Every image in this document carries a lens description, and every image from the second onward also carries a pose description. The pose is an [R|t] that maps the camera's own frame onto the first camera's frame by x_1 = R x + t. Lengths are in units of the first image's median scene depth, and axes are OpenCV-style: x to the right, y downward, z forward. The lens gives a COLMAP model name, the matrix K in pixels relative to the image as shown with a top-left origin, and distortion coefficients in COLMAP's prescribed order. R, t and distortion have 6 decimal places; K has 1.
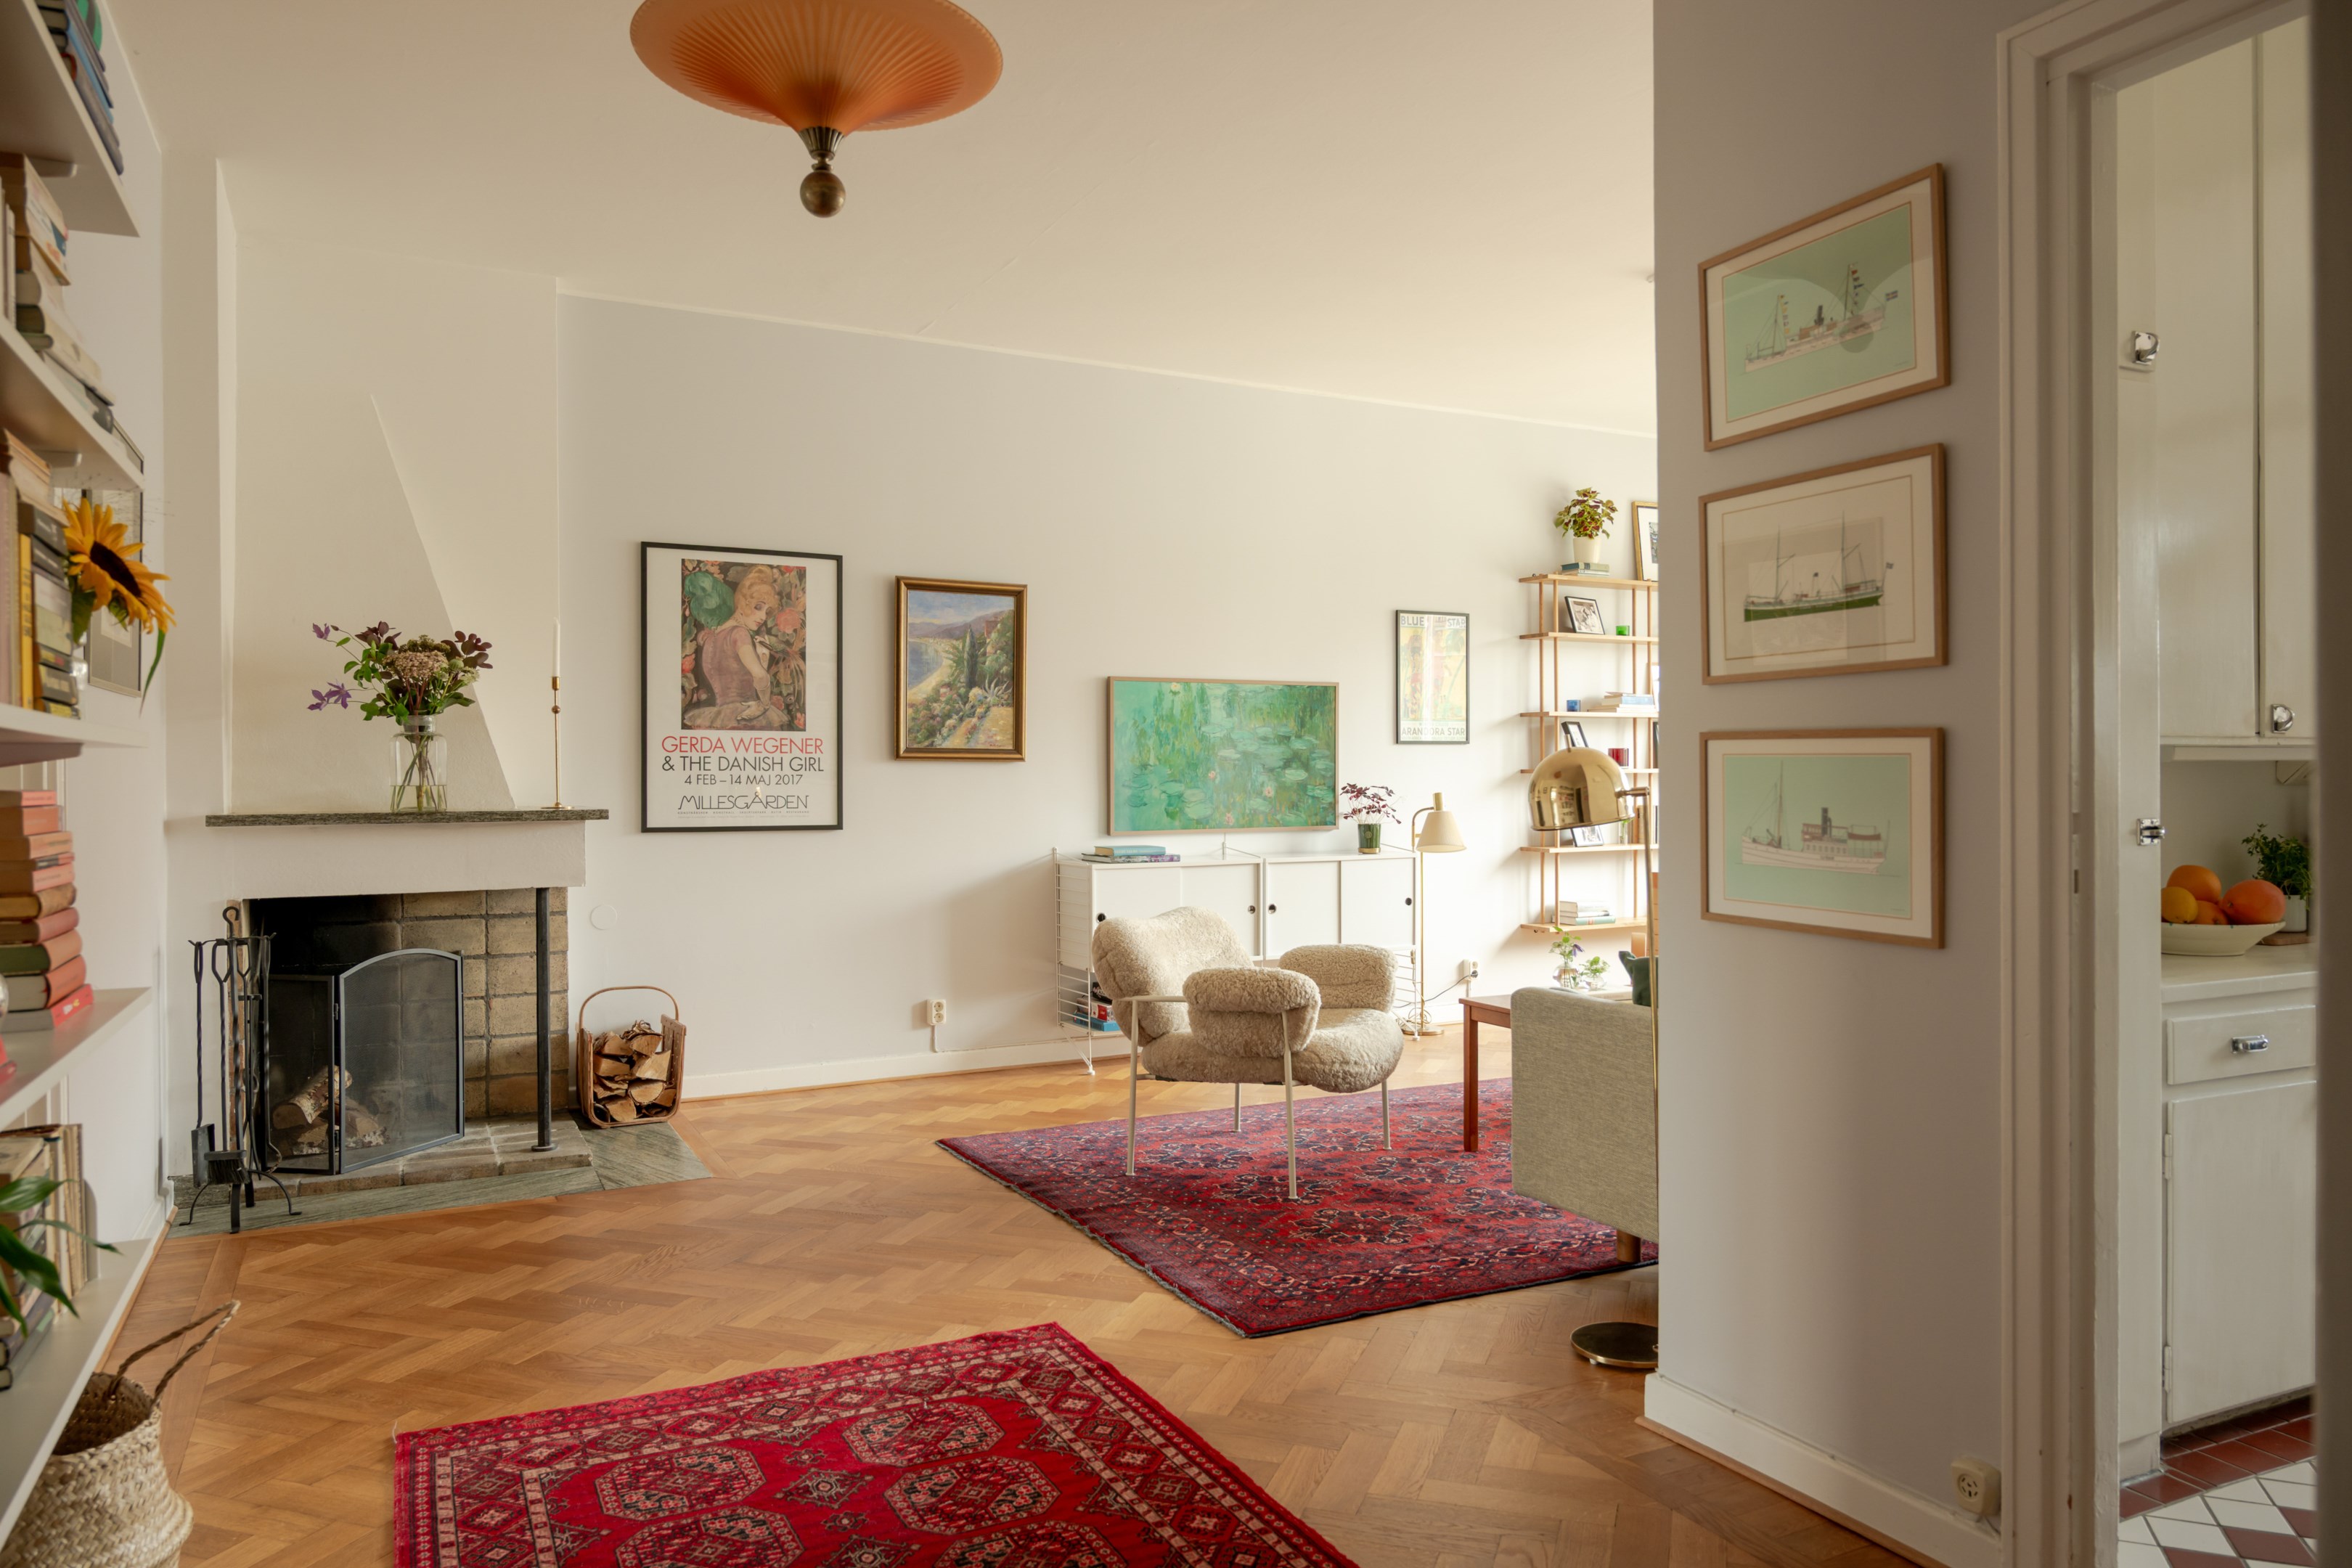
lens RADIAL K [[1588.0, 0, 1166.3], [0, 1588.0, 784.6], [0, 0, 1]] dist [-0.004784, 0.001204]
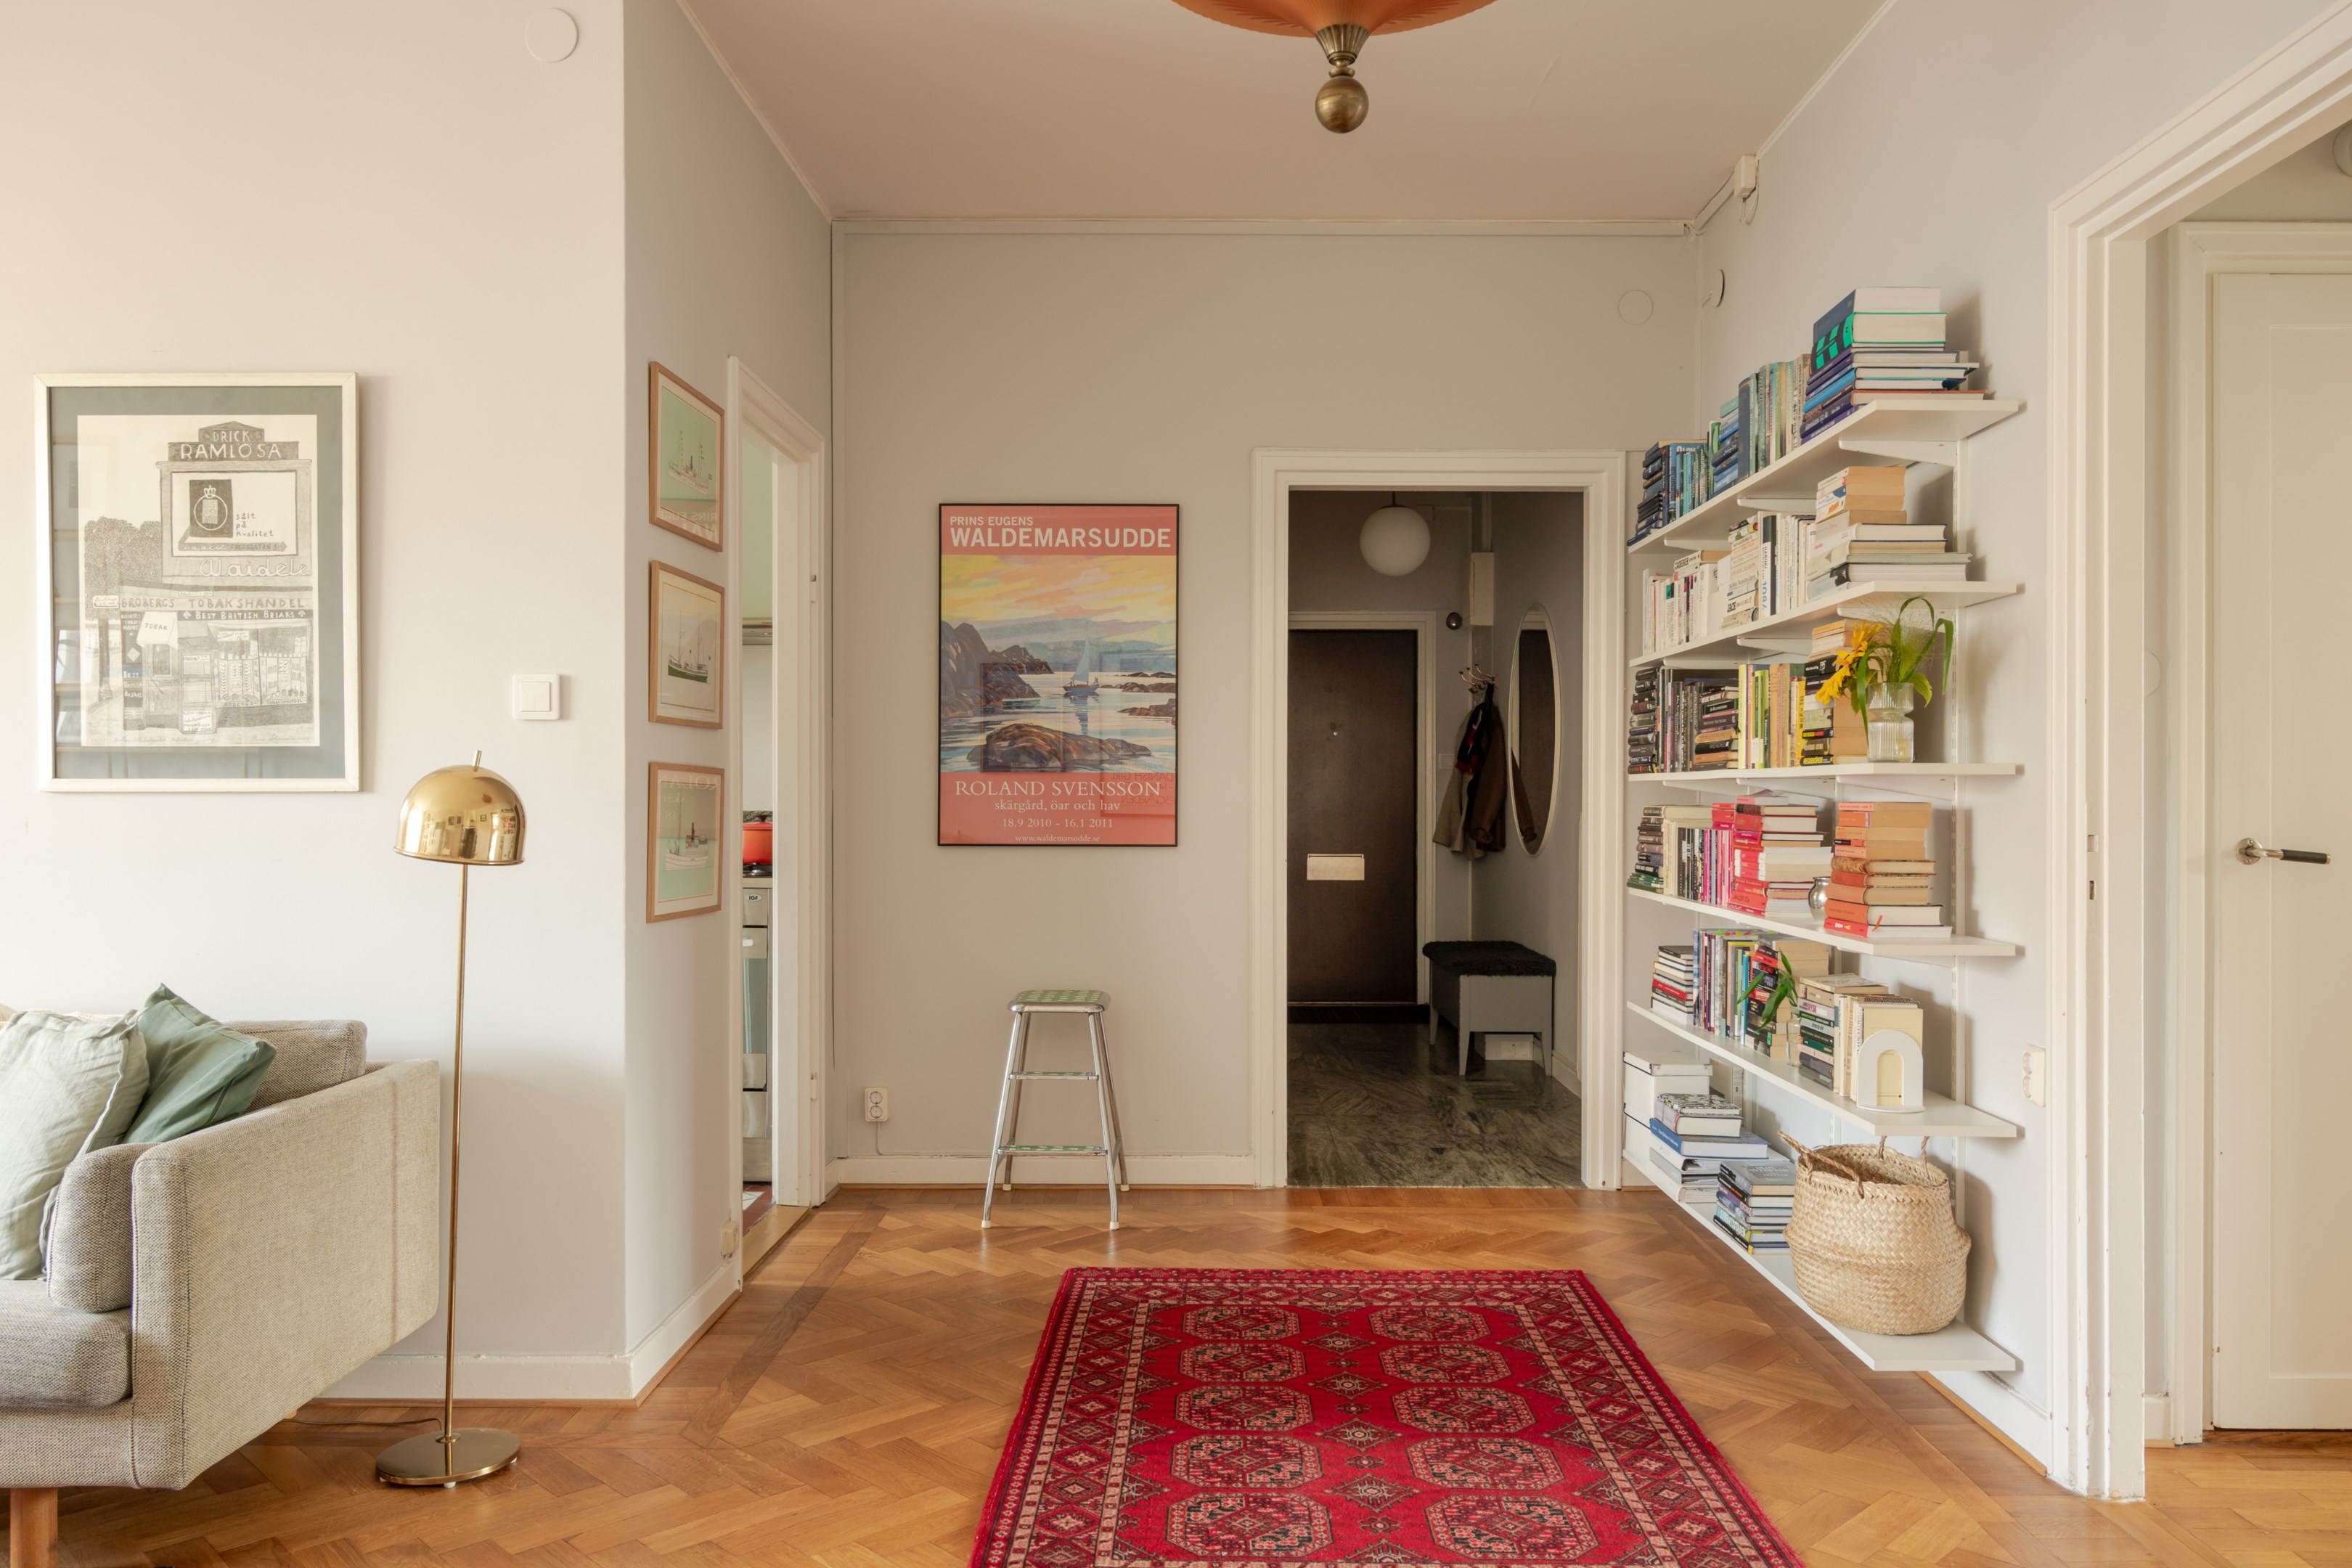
lens RADIAL K [[1716.5, 0, 1181.3], [0, 1716.5, 800.9], [0, 0, 1]] dist [-0.000746, -0.001834]
pose [[-0.889010, 0.002448, 0.457881, -0.517596], [0.005436, 0.999972, 0.005209, -0.007836], [-0.457856, 0.007120, -0.888998, 1.717341]]
